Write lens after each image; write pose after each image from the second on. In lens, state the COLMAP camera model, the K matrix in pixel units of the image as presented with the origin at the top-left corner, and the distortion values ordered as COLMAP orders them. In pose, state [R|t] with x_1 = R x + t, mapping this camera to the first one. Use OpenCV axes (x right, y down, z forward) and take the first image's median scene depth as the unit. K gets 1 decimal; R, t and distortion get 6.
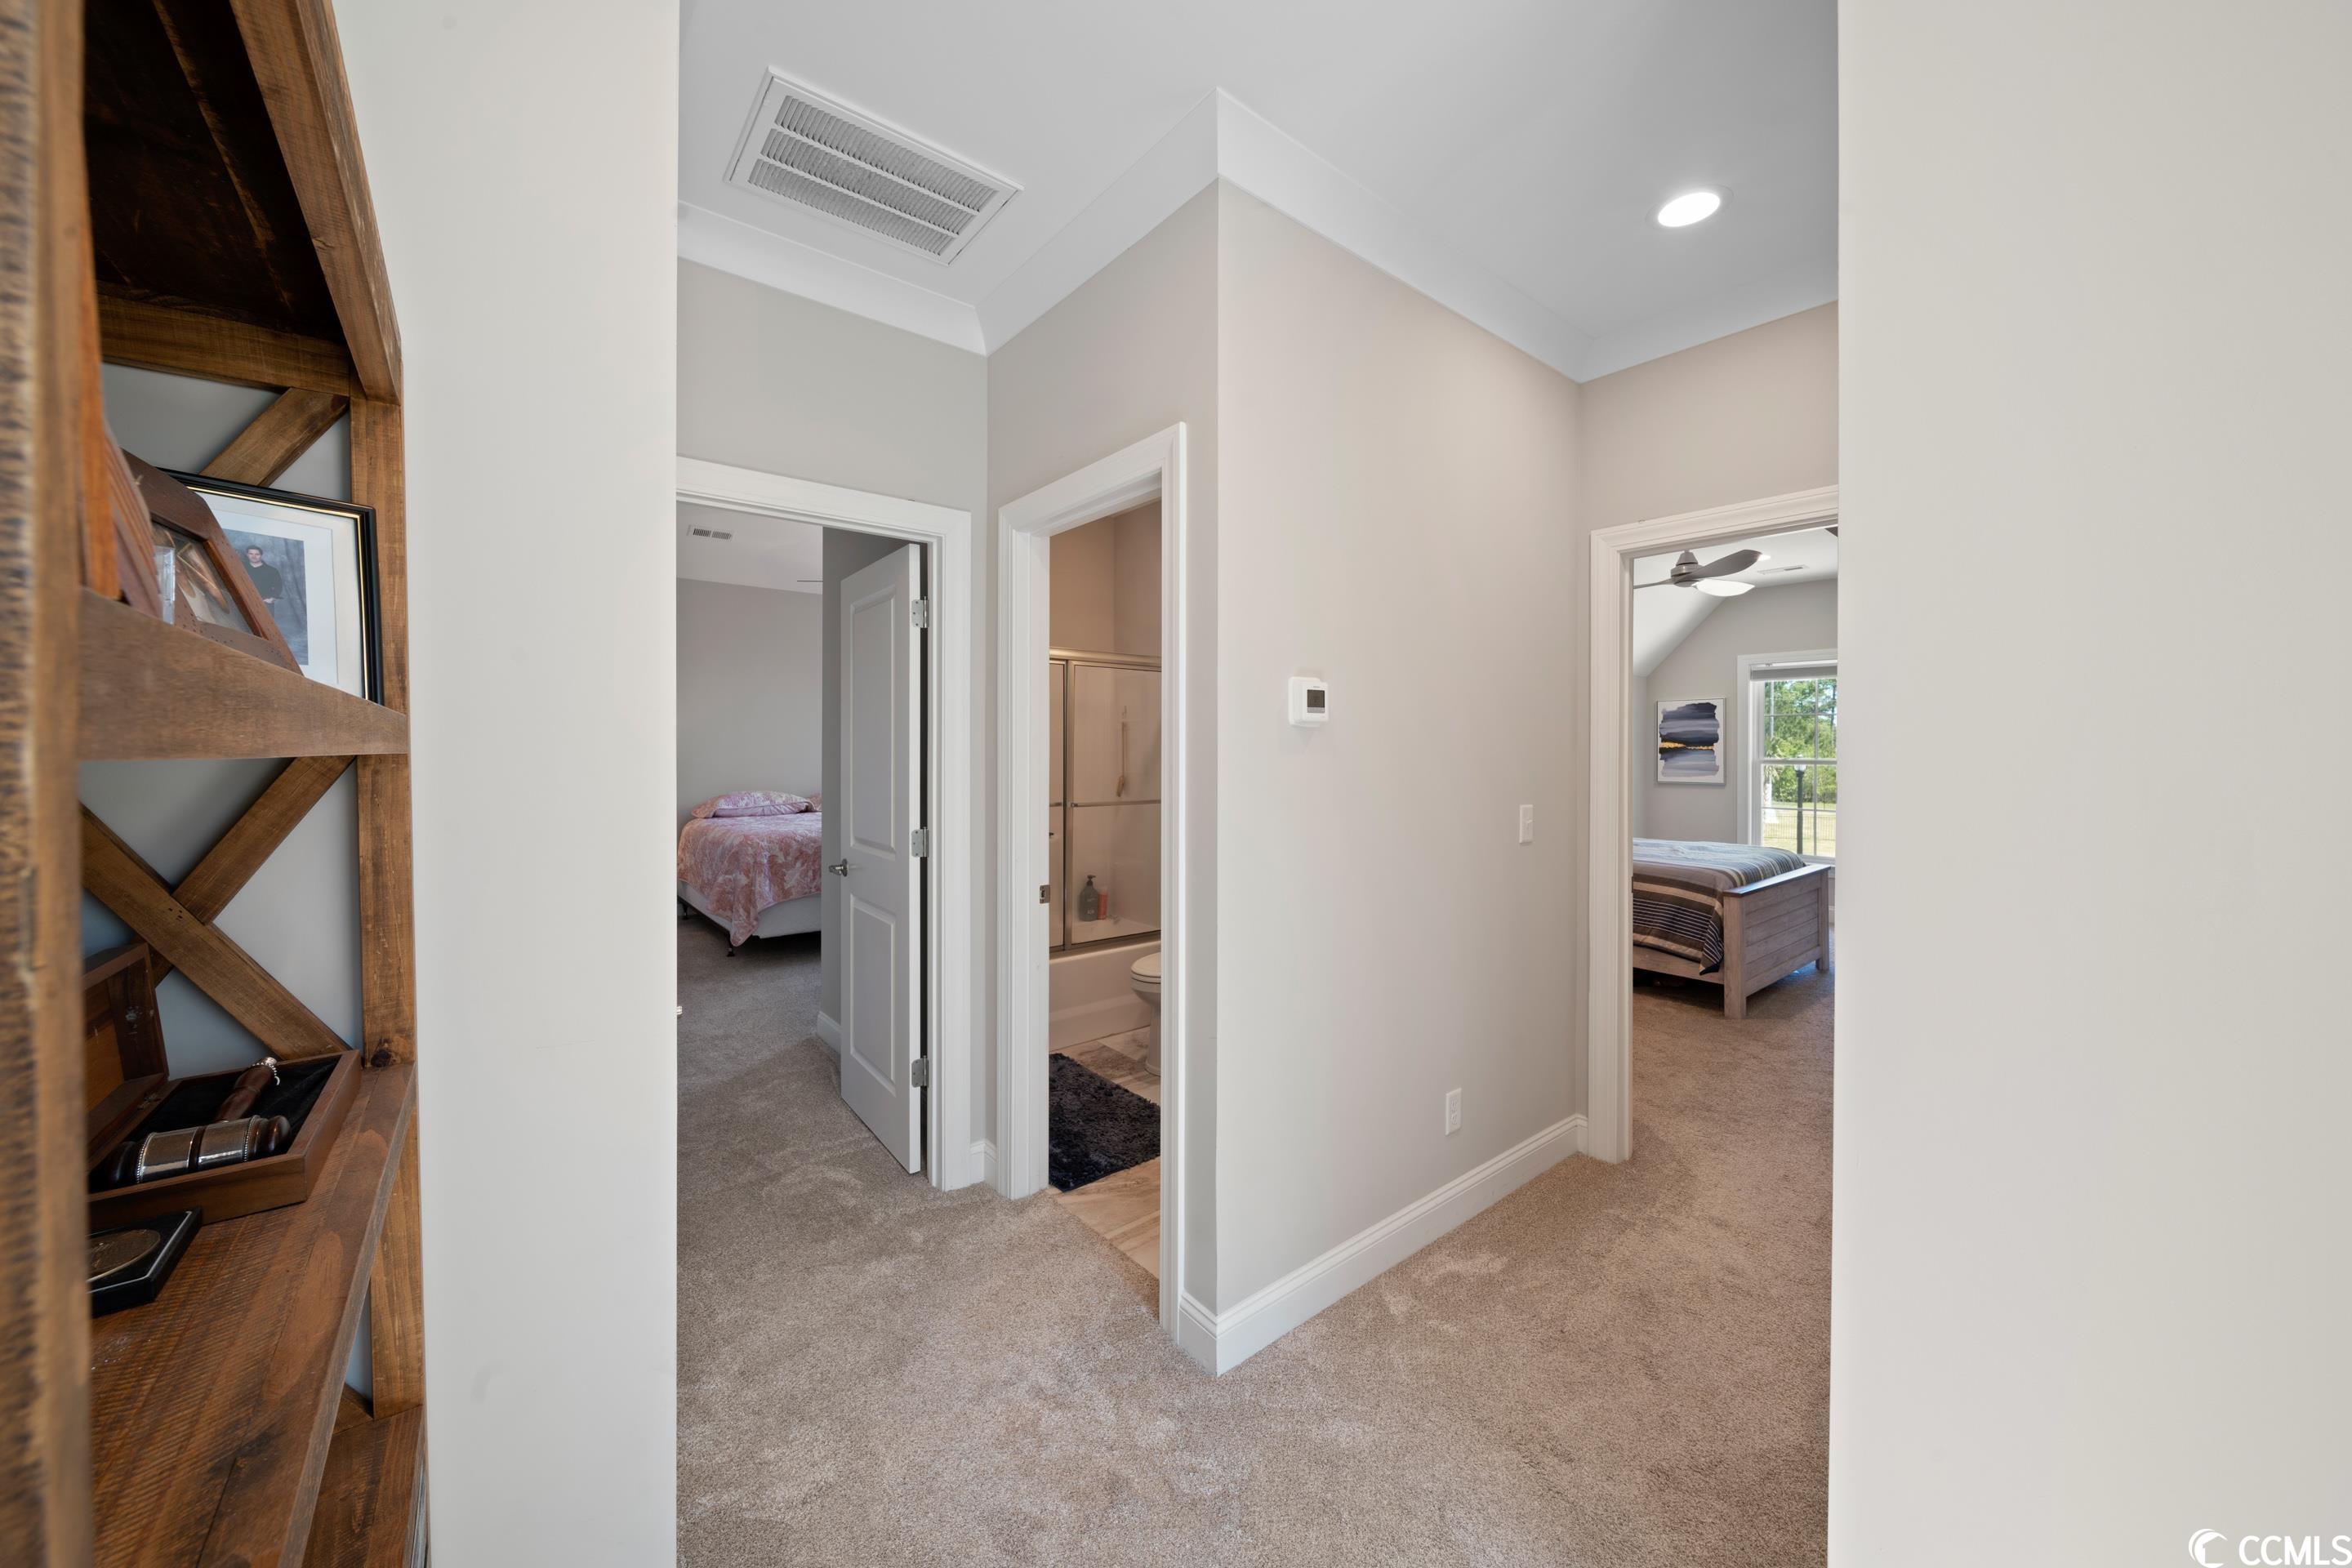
lens RADIAL K [[848.5, 0, 1170.3], [0, 848.5, 764.0], [0, 0, 1]] dist [0.003066, 0.000078]
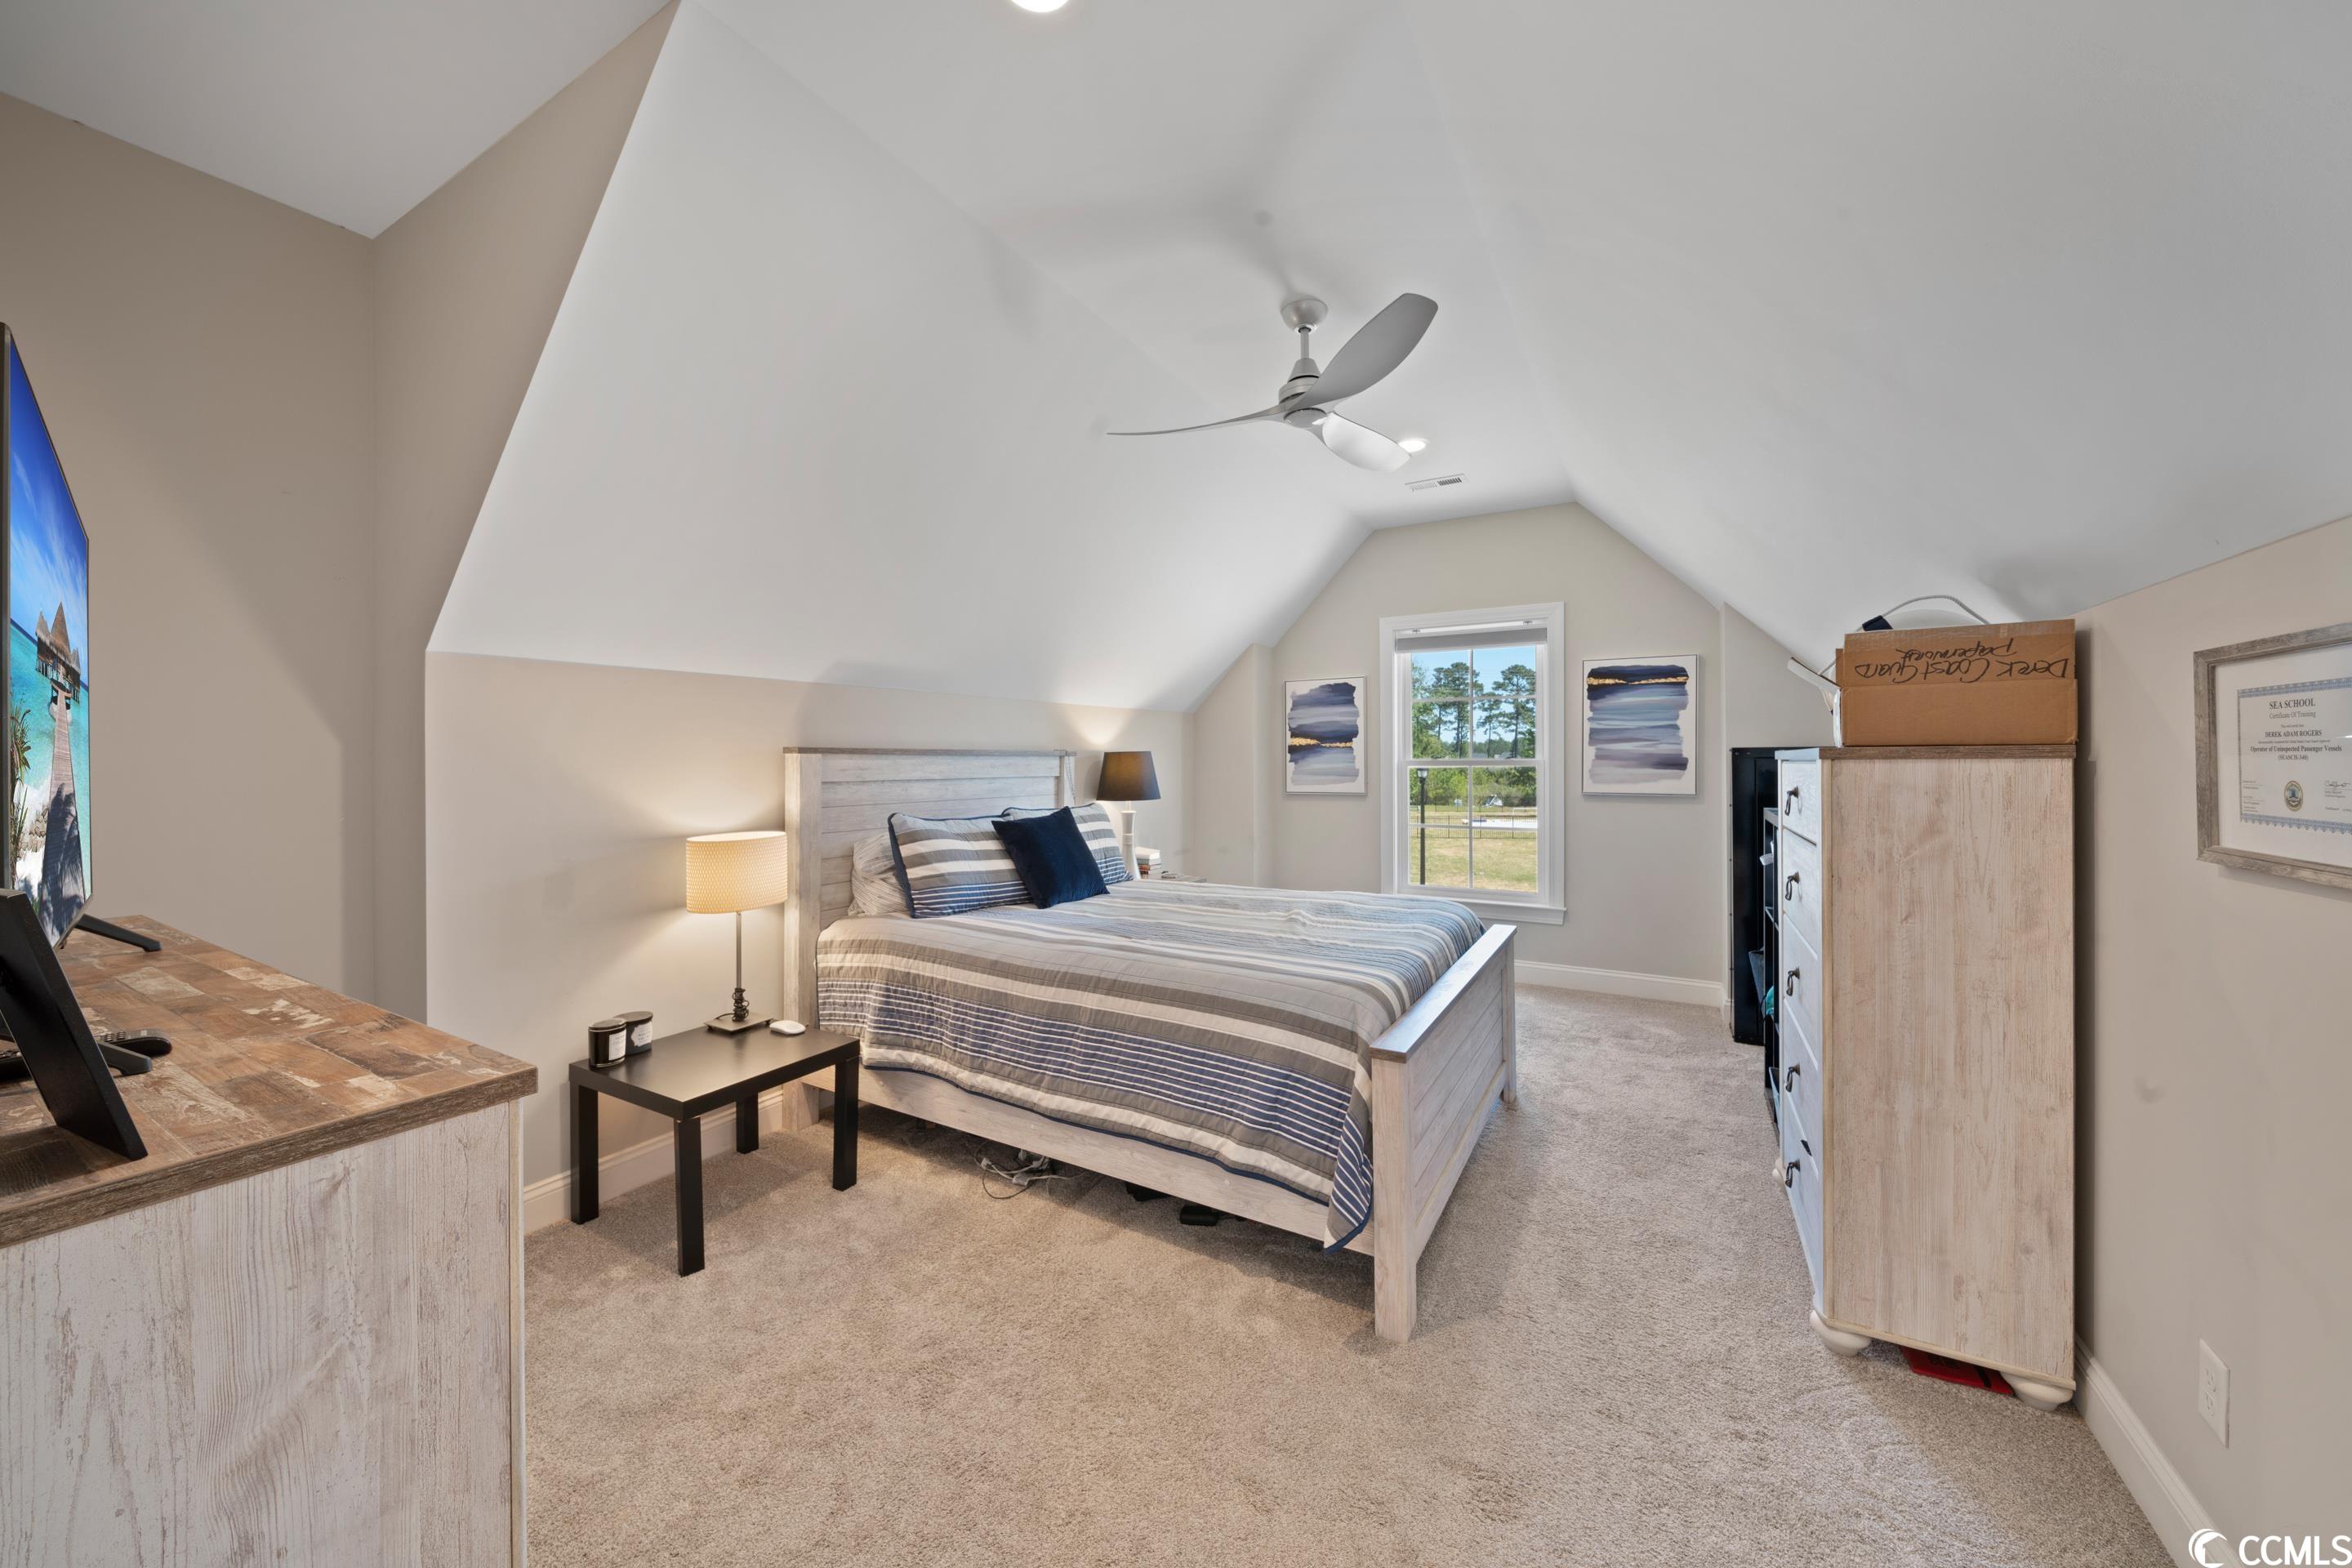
lens RADIAL K [[771.8, 0, 1174.8], [0, 771.8, 773.4], [0, 0, 1]] dist [0.000138, 0.000003]
pose [[0.942408, -0.005768, 0.334417, 0.281875], [0.006490, 0.999978, -0.001041, 0.005343], [-0.334404, 0.003152, 0.942425, 0.438871]]
